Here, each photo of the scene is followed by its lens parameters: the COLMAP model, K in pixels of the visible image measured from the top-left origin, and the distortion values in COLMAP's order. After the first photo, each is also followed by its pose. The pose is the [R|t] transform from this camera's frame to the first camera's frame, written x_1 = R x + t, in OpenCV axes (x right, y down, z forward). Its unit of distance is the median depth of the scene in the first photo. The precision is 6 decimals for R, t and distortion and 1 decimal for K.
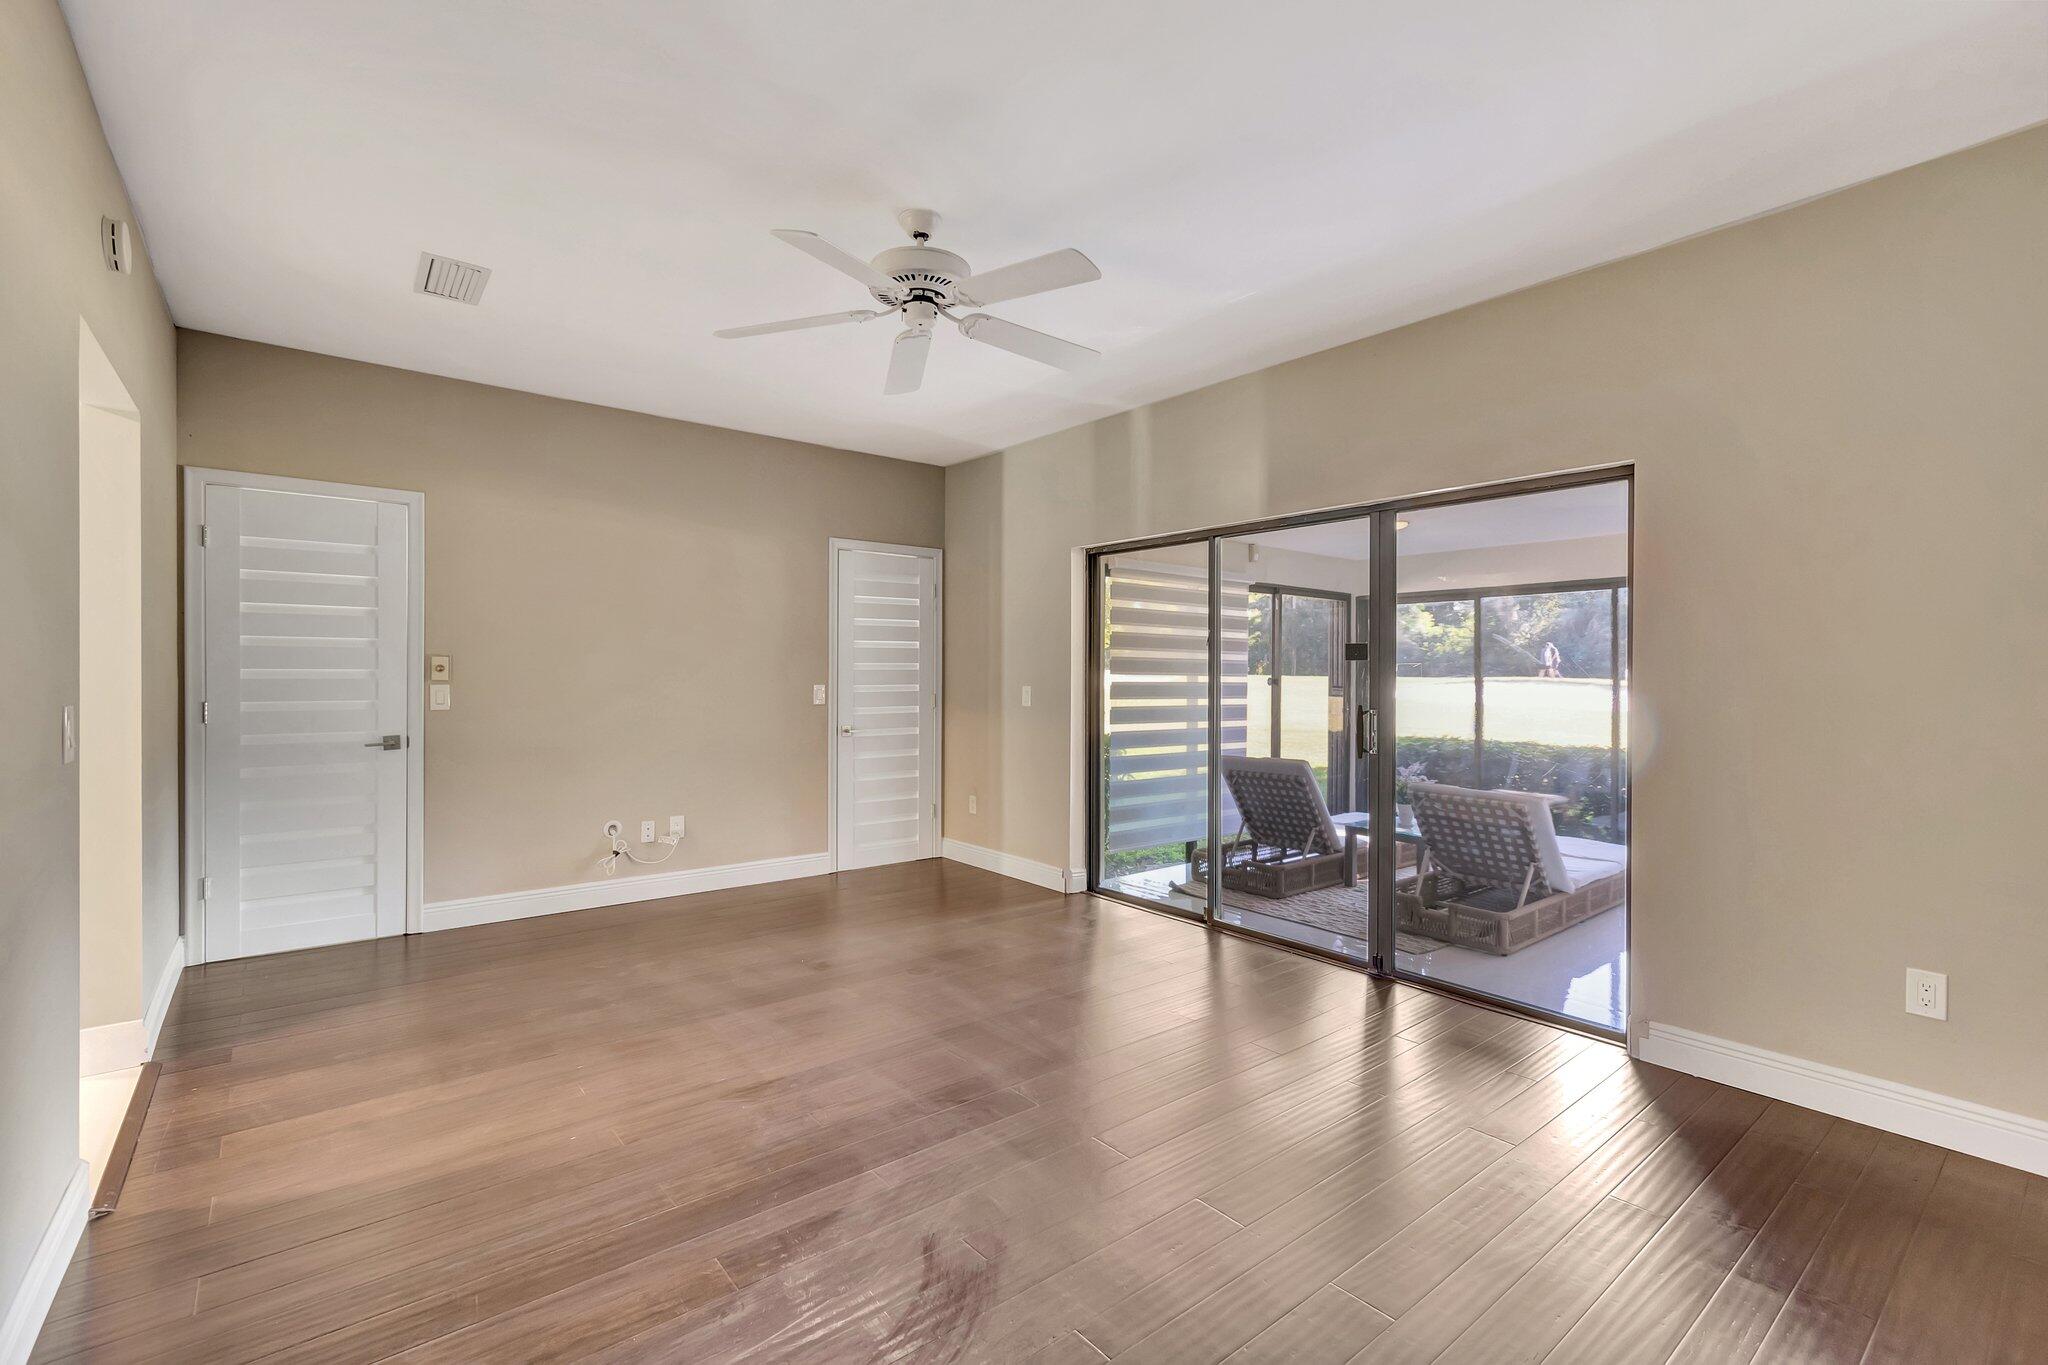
lens RADIAL K [[904.6, 0, 1009.5], [0, 904.6, 675.9], [0, 0, 1]] dist [-0.001375, -0.000121]
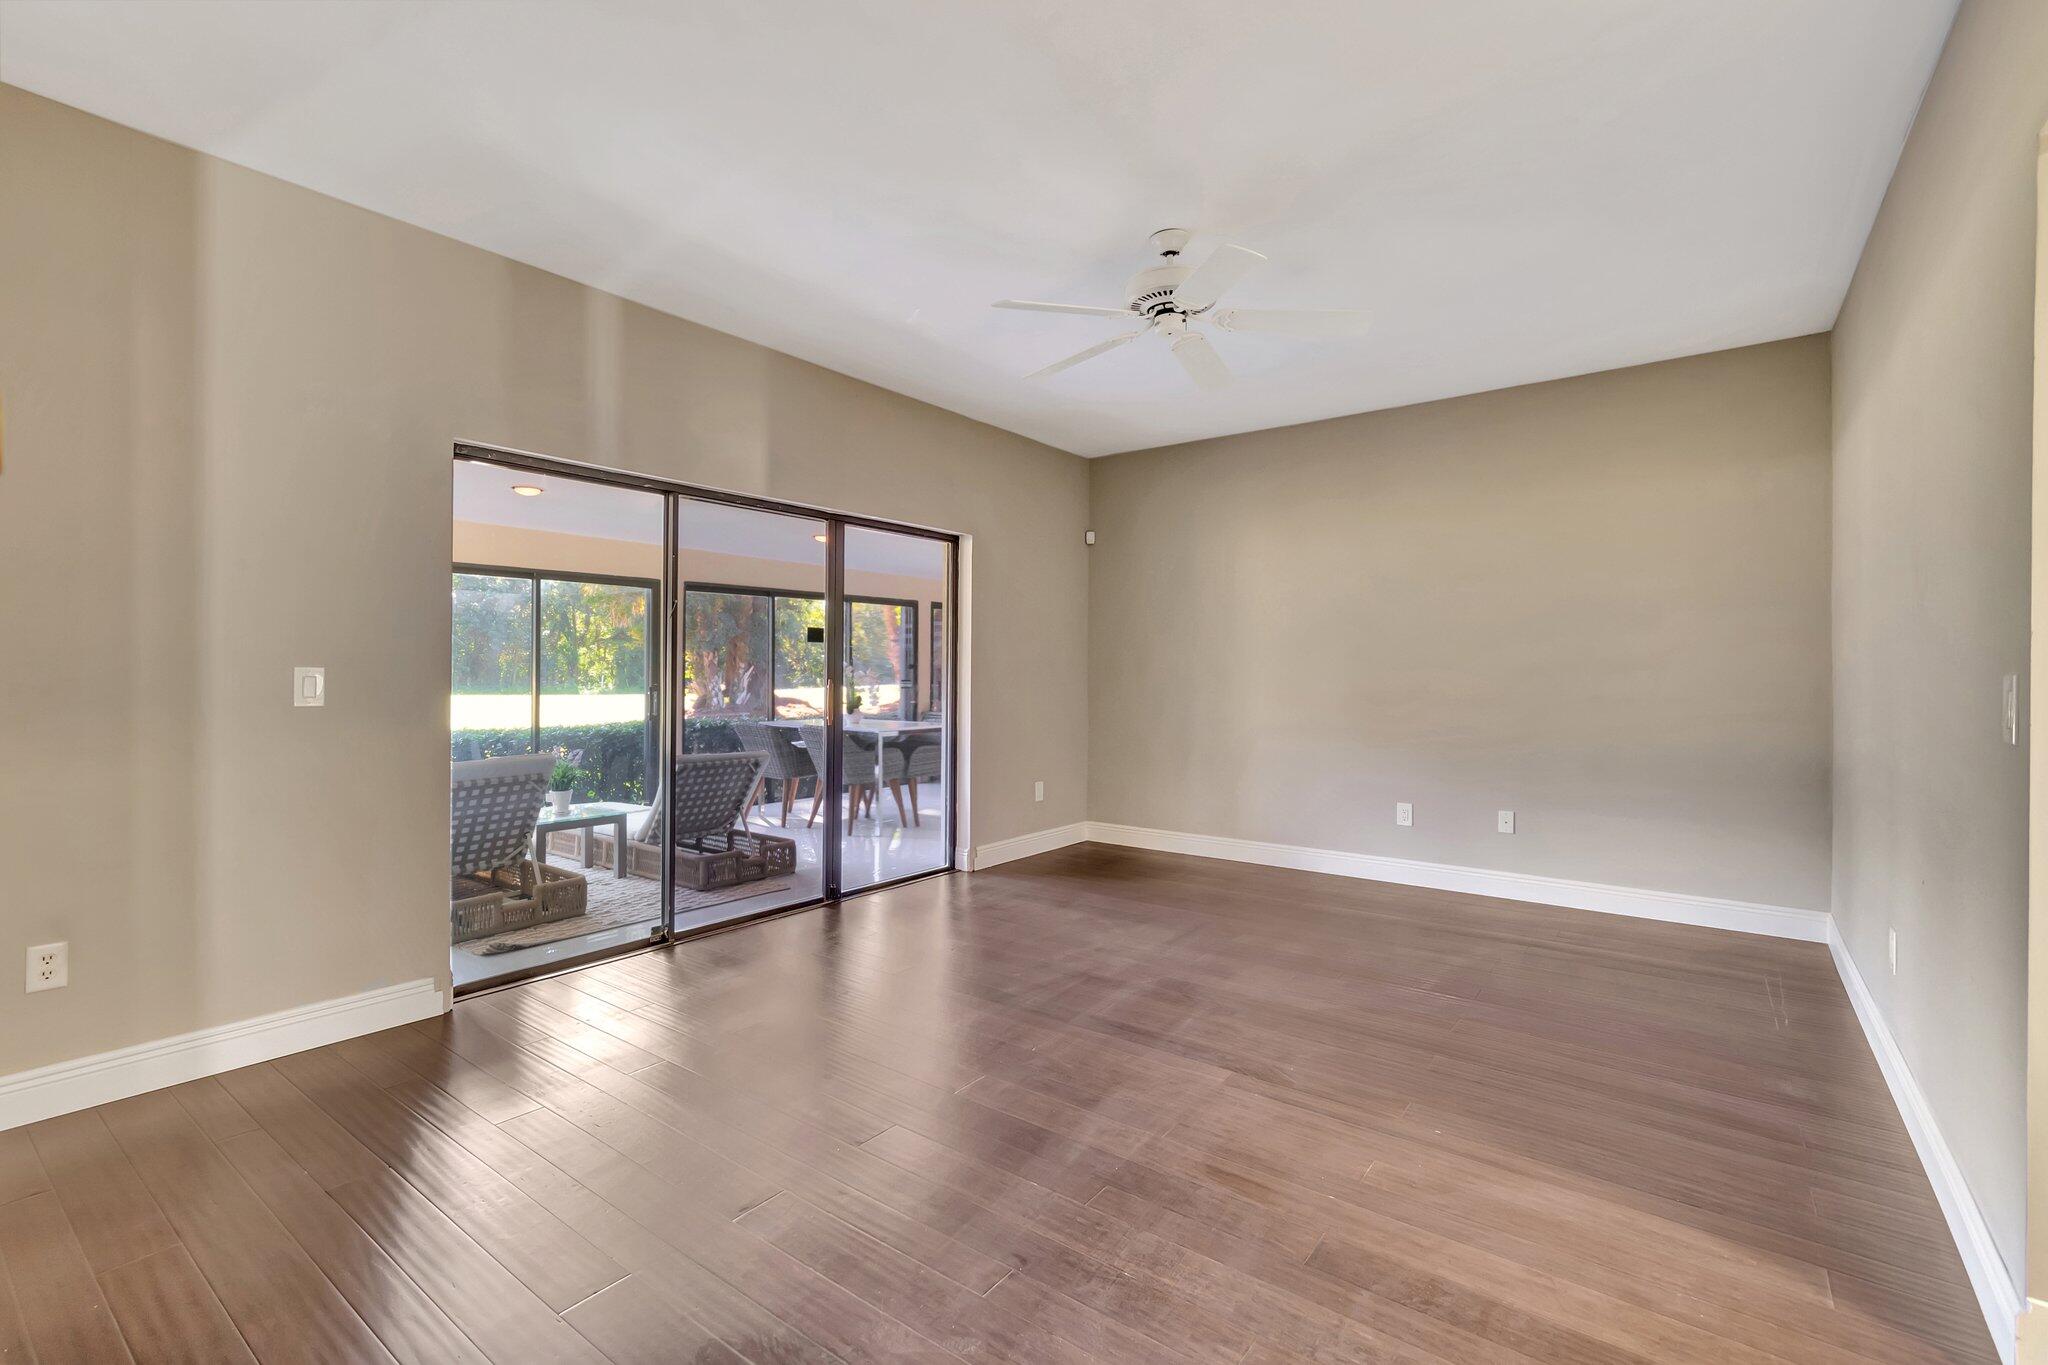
lens RADIAL K [[904.6, 0, 1009.5], [0, 904.6, 675.9], [0, 0, 1]] dist [-0.001375, -0.000121]
pose [[-0.244113, -0.011827, 0.969675, -0.979560], [-0.003285, 0.999930, 0.011369, 0.015340], [-0.969741, -0.000410, -0.244134, 1.266865]]
